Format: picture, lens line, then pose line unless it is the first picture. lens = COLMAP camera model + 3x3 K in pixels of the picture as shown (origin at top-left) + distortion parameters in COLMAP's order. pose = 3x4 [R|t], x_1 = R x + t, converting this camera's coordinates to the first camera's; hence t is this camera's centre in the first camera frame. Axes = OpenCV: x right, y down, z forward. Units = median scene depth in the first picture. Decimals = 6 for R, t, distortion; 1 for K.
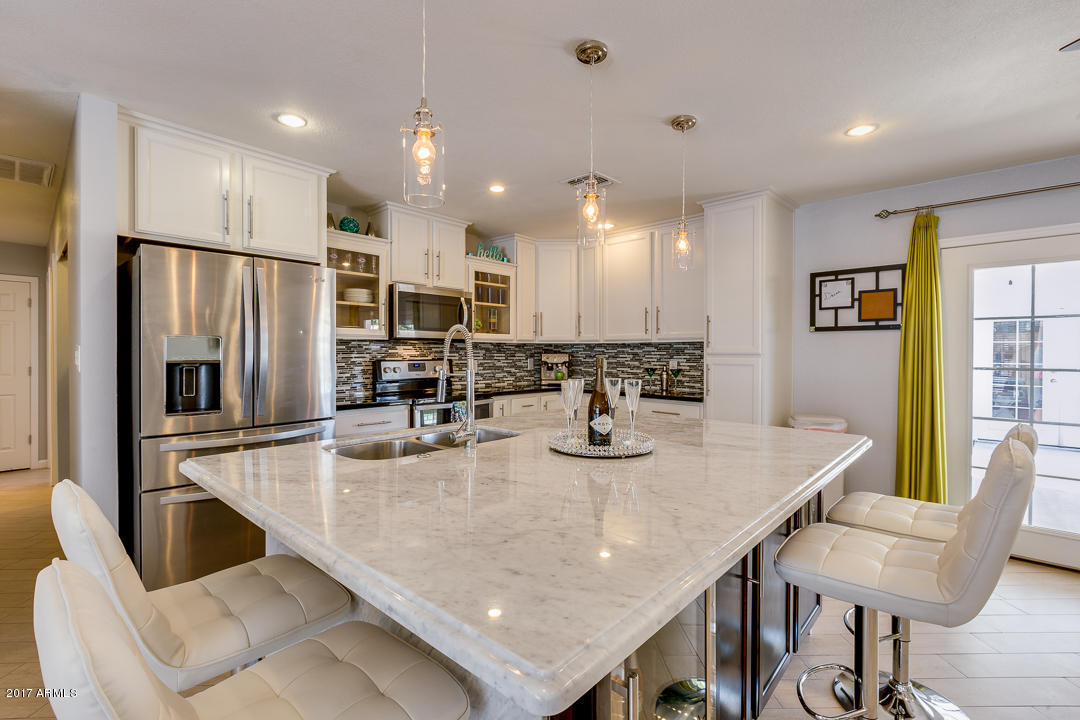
lens RADIAL K [[491.4, 0, 539.4], [0, 491.4, 357.3], [0, 0, 1]] dist [0.003169, 0.001238]
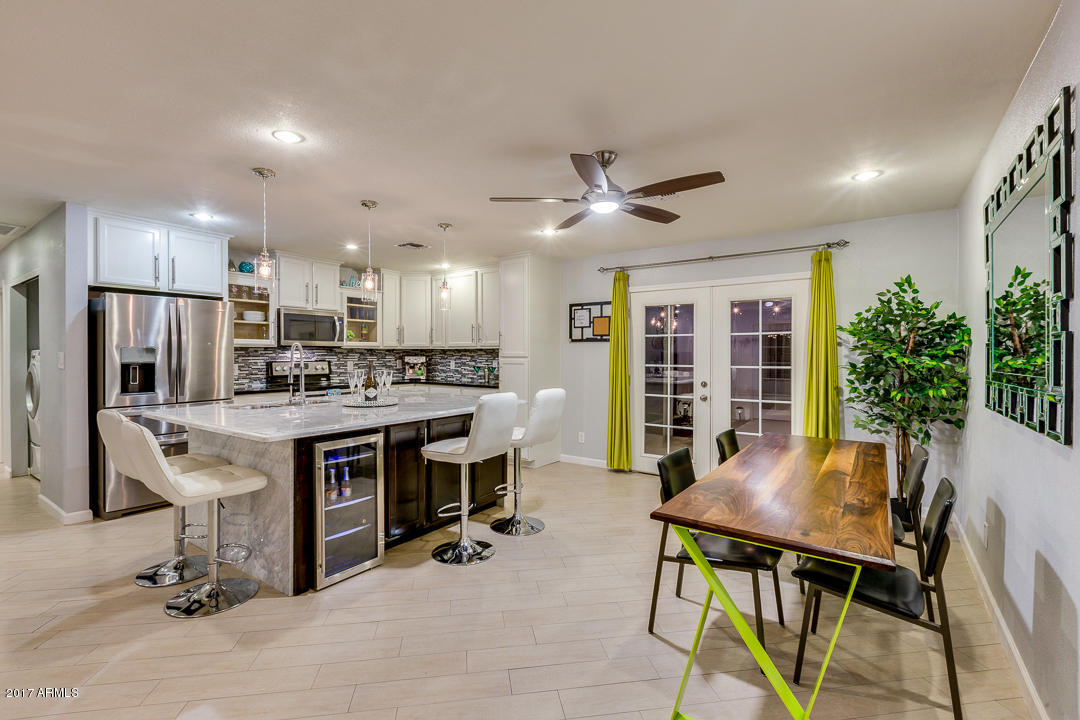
lens RADIAL K [[491.4, 0, 543.4], [0, 491.4, 360.4], [0, 0, 1]] dist [0.003169, 0.001238]
pose [[0.990659, -0.002618, 0.136336, 0.284502], [0.002167, 0.999992, 0.003453, -0.000507], [-0.136344, -0.003125, 0.990657, -0.559072]]
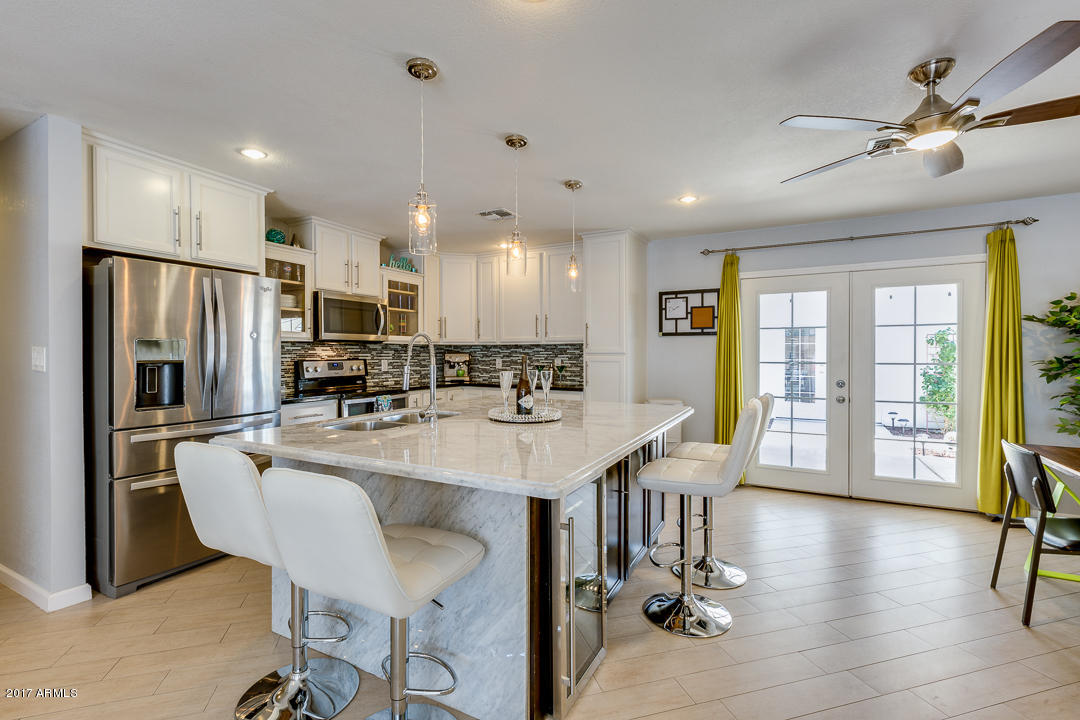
lens RADIAL K [[491.4, 0, 541.7], [0, 491.4, 356.0], [0, 0, 1]] dist [0.003169, 0.001238]
pose [[0.965713, -0.005077, 0.259564, -0.106456], [0.005975, 0.999979, -0.002672, 0.003075], [-0.259545, 0.004131, 0.965722, -0.212261]]
